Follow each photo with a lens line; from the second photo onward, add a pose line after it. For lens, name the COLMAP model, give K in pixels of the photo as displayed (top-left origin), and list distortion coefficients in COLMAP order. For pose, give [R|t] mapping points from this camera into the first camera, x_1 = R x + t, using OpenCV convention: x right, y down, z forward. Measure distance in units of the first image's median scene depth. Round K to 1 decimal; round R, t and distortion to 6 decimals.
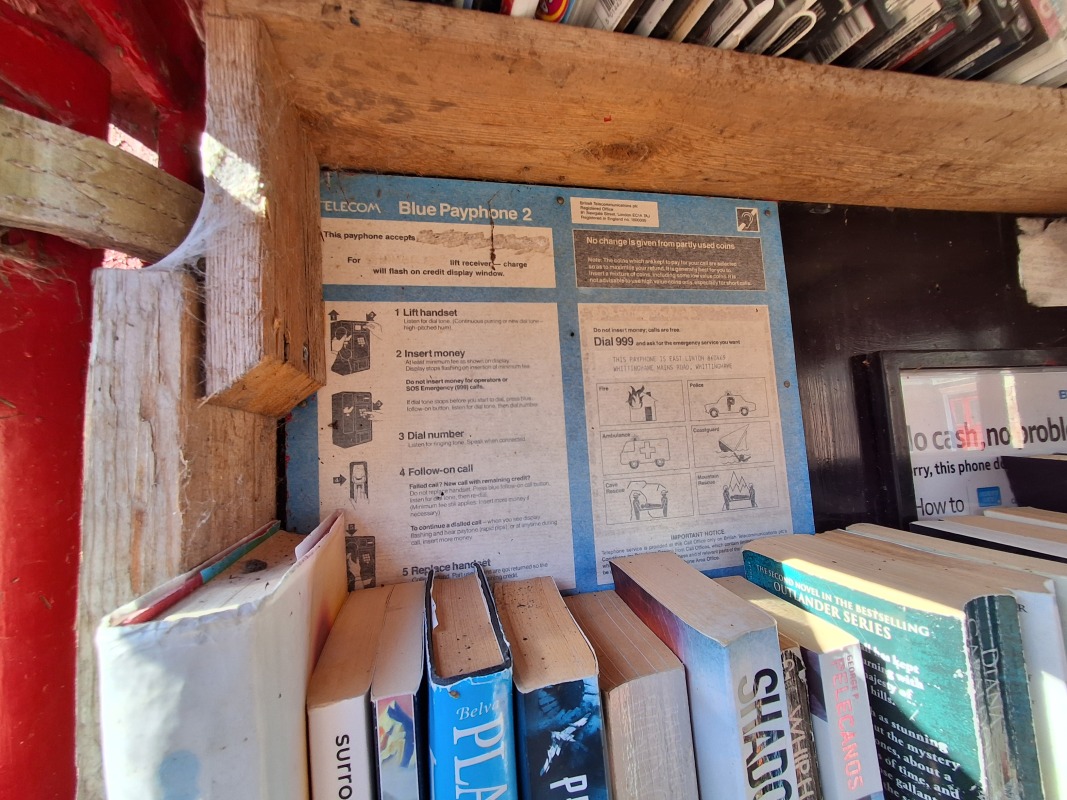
lens RADIAL K [[490.9, 0, 533.5], [0, 490.9, 400.0], [0, 0, 1]] dist [-0.000308, -0.000322]
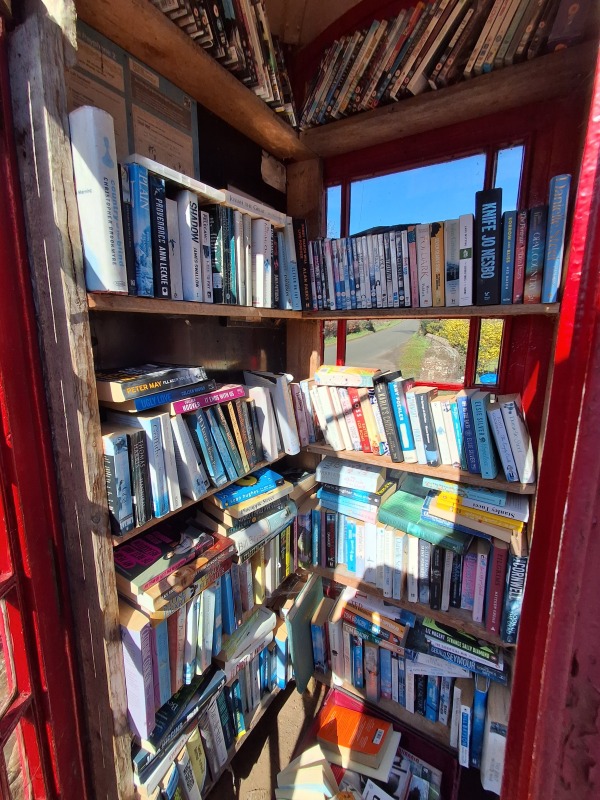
lens RADIAL K [[368.1, 0, 300.0], [0, 368.1, 400.0], [0, 0, 1]] dist [-0.000308, -0.000322]
pose [[0.697767, -0.067944, 0.713095, -0.864462], [-0.124021, 0.968999, 0.213682, 0.888213], [-0.705507, -0.237539, 0.667709, -1.503127]]
